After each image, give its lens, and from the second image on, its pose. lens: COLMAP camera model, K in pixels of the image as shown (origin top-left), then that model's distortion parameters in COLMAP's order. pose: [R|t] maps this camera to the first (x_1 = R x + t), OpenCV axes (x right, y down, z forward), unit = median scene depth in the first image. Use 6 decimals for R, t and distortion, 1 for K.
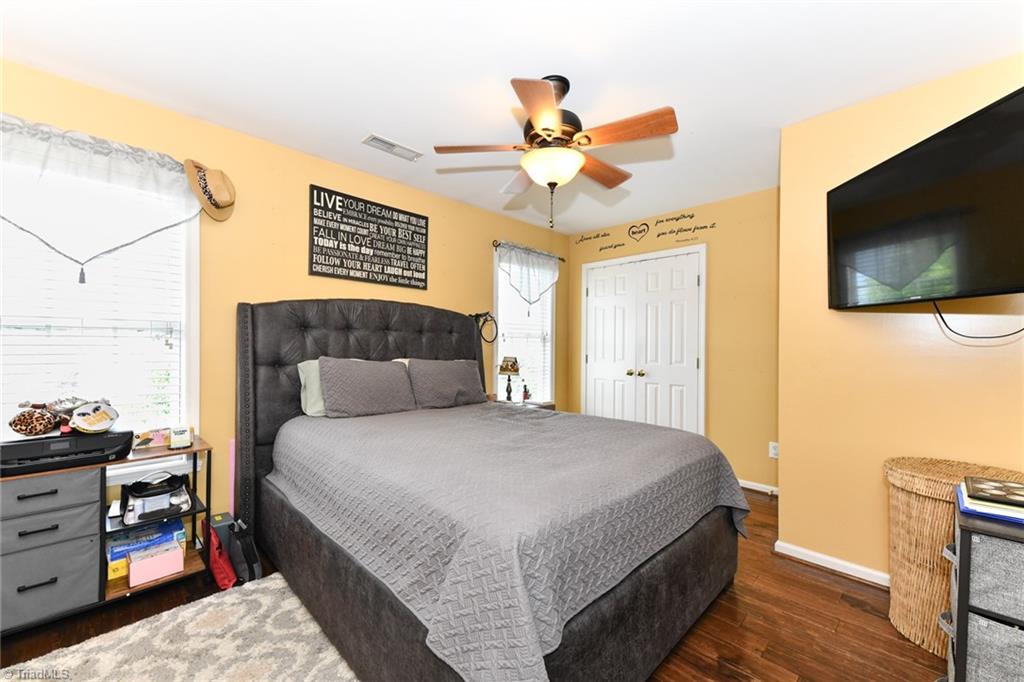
lens RADIAL K [[406.9, 0, 516.2], [0, 406.9, 344.2], [0, 0, 1]] dist [0.020530, -0.002803]
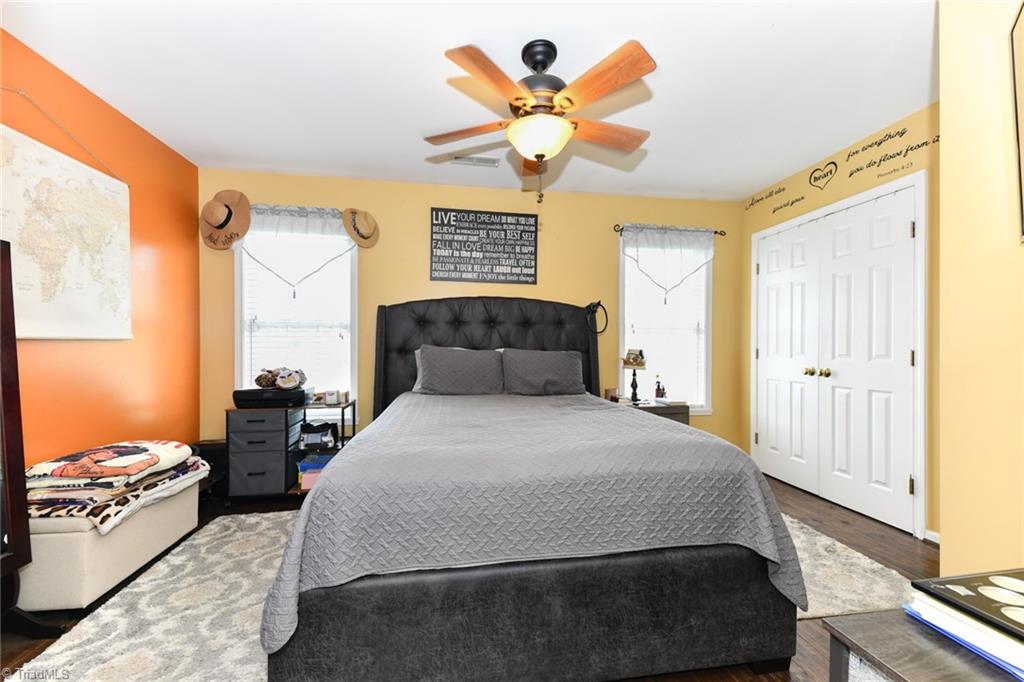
lens RADIAL K [[406.9, 0, 513.8], [0, 406.9, 344.6], [0, 0, 1]] dist [0.020530, -0.002803]
pose [[0.813202, -0.008569, -0.581918, 0.356472], [0.005289, 0.999959, -0.007333, 0.031273], [0.581957, 0.002886, 0.813214, 0.118952]]
